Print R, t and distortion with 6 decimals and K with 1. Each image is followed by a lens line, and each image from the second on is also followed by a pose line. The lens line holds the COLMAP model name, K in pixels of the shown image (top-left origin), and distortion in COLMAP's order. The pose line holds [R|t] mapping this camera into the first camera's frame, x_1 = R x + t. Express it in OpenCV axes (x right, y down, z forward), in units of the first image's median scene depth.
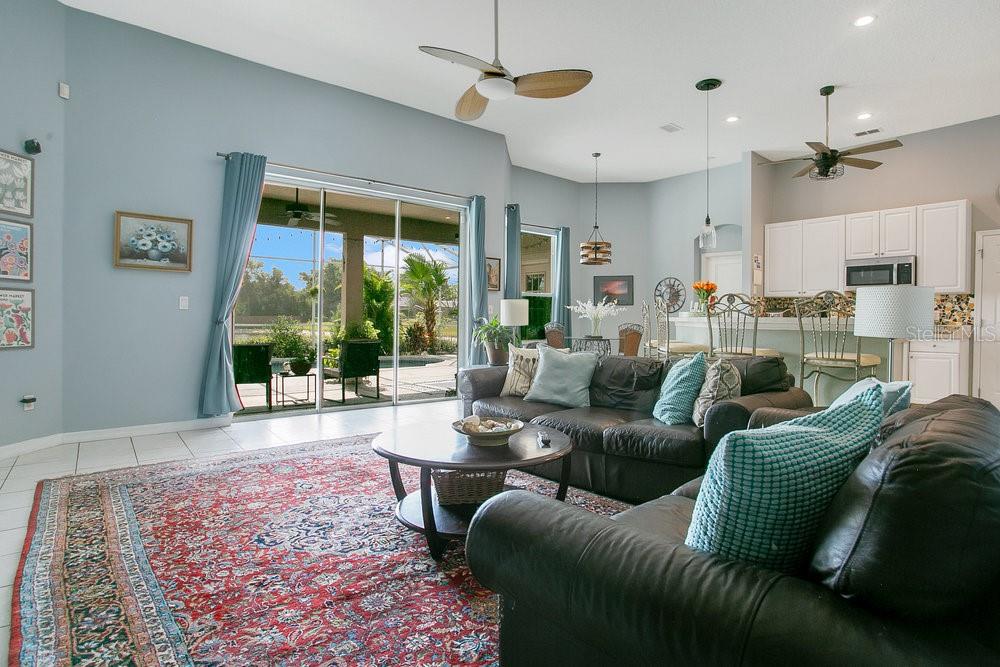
lens RADIAL K [[501.3, 0, 502.7], [0, 501.3, 331.6], [0, 0, 1]] dist [-0.043485, 0.000430]
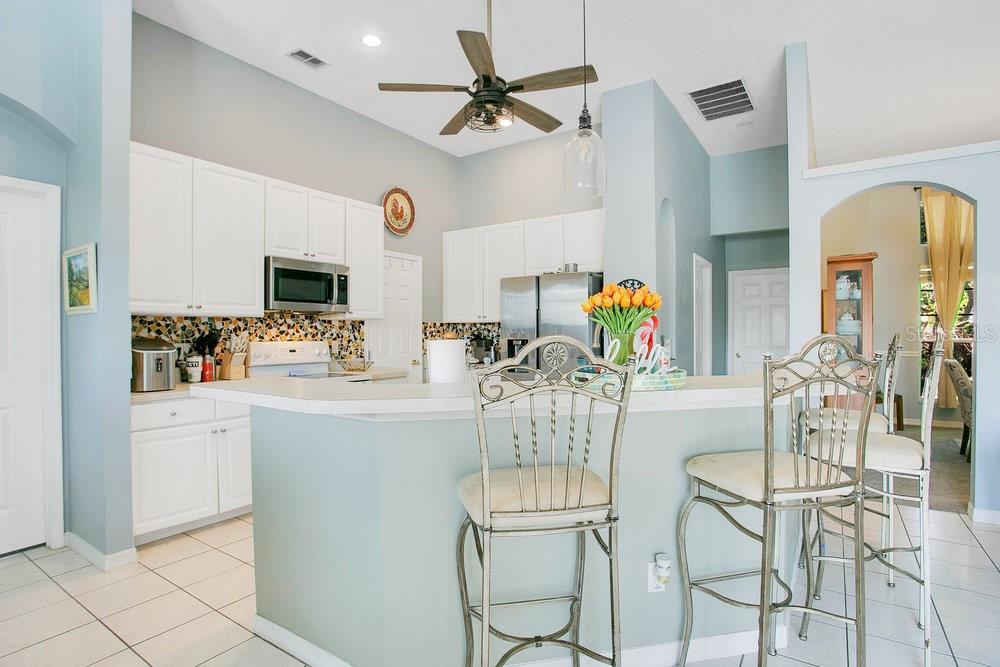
lens RADIAL K [[501.3, 0, 502.7], [0, 501.3, 331.6], [0, 0, 1]] dist [-0.043485, 0.000430]
pose [[-0.272636, -0.004427, 0.962107, 0.138072], [0.025666, 0.999600, 0.011873, -0.114358], [-0.961775, 0.027930, -0.272413, 1.811933]]
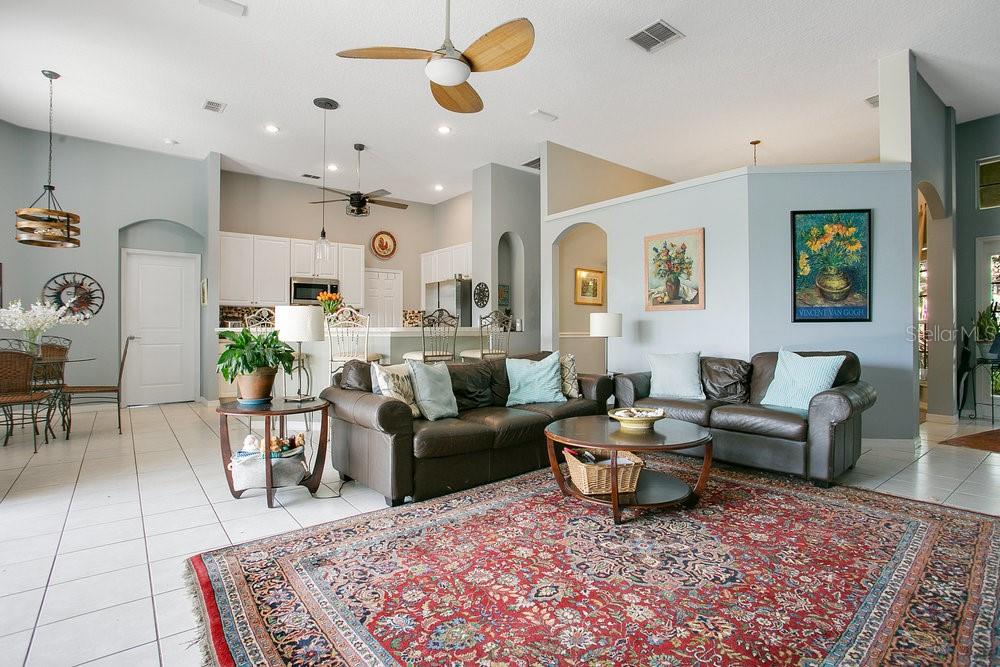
lens RADIAL K [[490.6, 0, 509.9], [0, 490.6, 330.5], [0, 0, 1]] dist [-0.040811, 0.002201]
pose [[0.022987, -0.013082, 0.999650, -0.915906], [0.029433, 0.999490, 0.012403, -0.034501], [-0.999302, 0.029137, 0.023360, 0.913874]]
